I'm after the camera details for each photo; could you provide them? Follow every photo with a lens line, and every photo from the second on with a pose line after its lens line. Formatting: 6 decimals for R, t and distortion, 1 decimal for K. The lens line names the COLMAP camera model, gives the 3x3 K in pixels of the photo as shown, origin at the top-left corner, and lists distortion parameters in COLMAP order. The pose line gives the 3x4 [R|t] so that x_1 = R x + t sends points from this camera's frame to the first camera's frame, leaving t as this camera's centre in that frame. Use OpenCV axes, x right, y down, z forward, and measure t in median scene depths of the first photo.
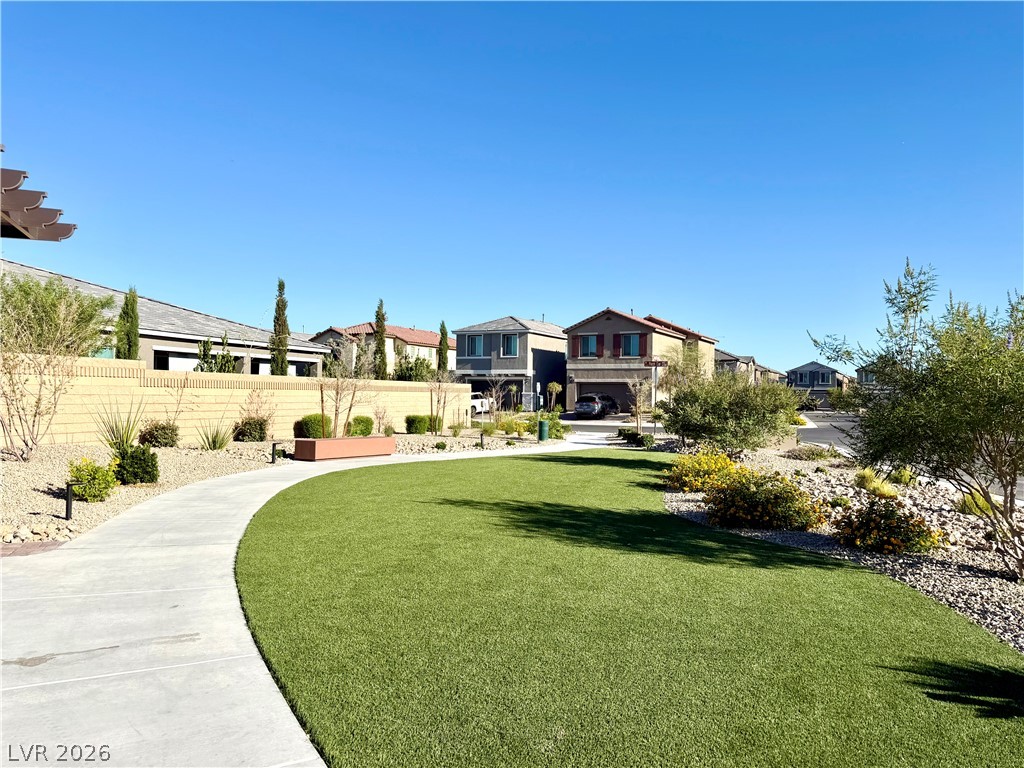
lens RADIAL K [[726.1, 0, 511.9], [0, 726.1, 381.8], [0, 0, 1]] dist [0.045024, -0.091203]
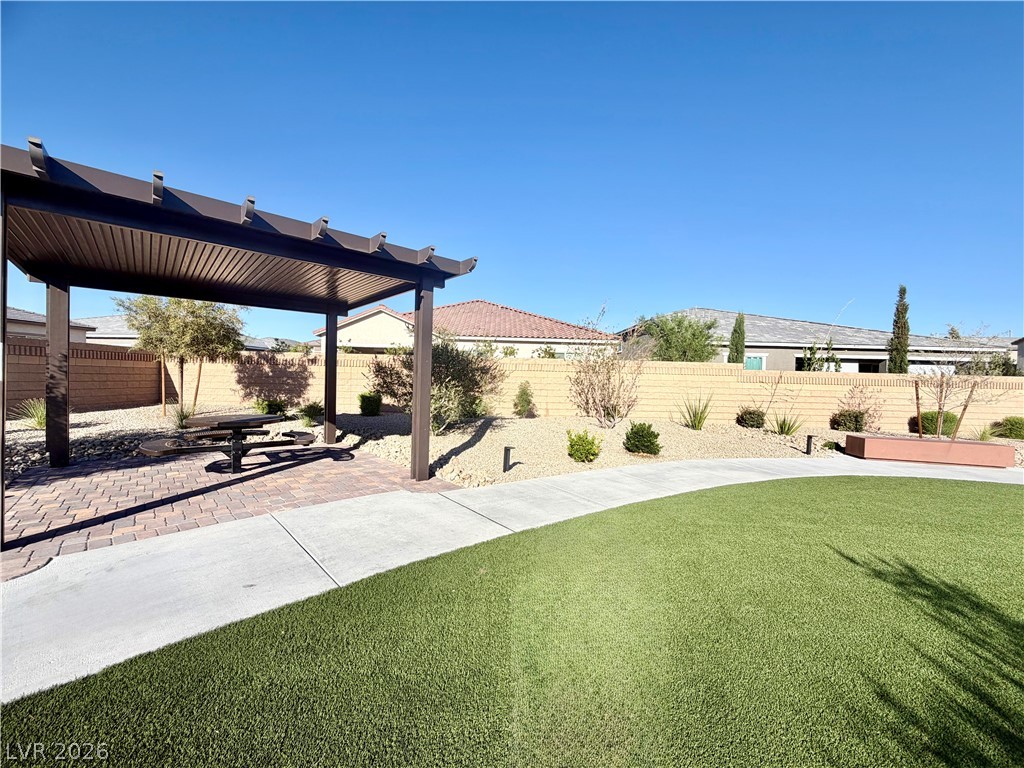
lens RADIAL K [[405.5, 0, 508.3], [0, 405.5, 384.5], [0, 0, 1]] dist [0.001071, 0.000006]
pose [[0.356027, 0.007875, -0.934442, 0.037461], [-0.002718, 0.999969, 0.007392, 0.003989], [0.934472, -0.000092, 0.356038, 0.207955]]
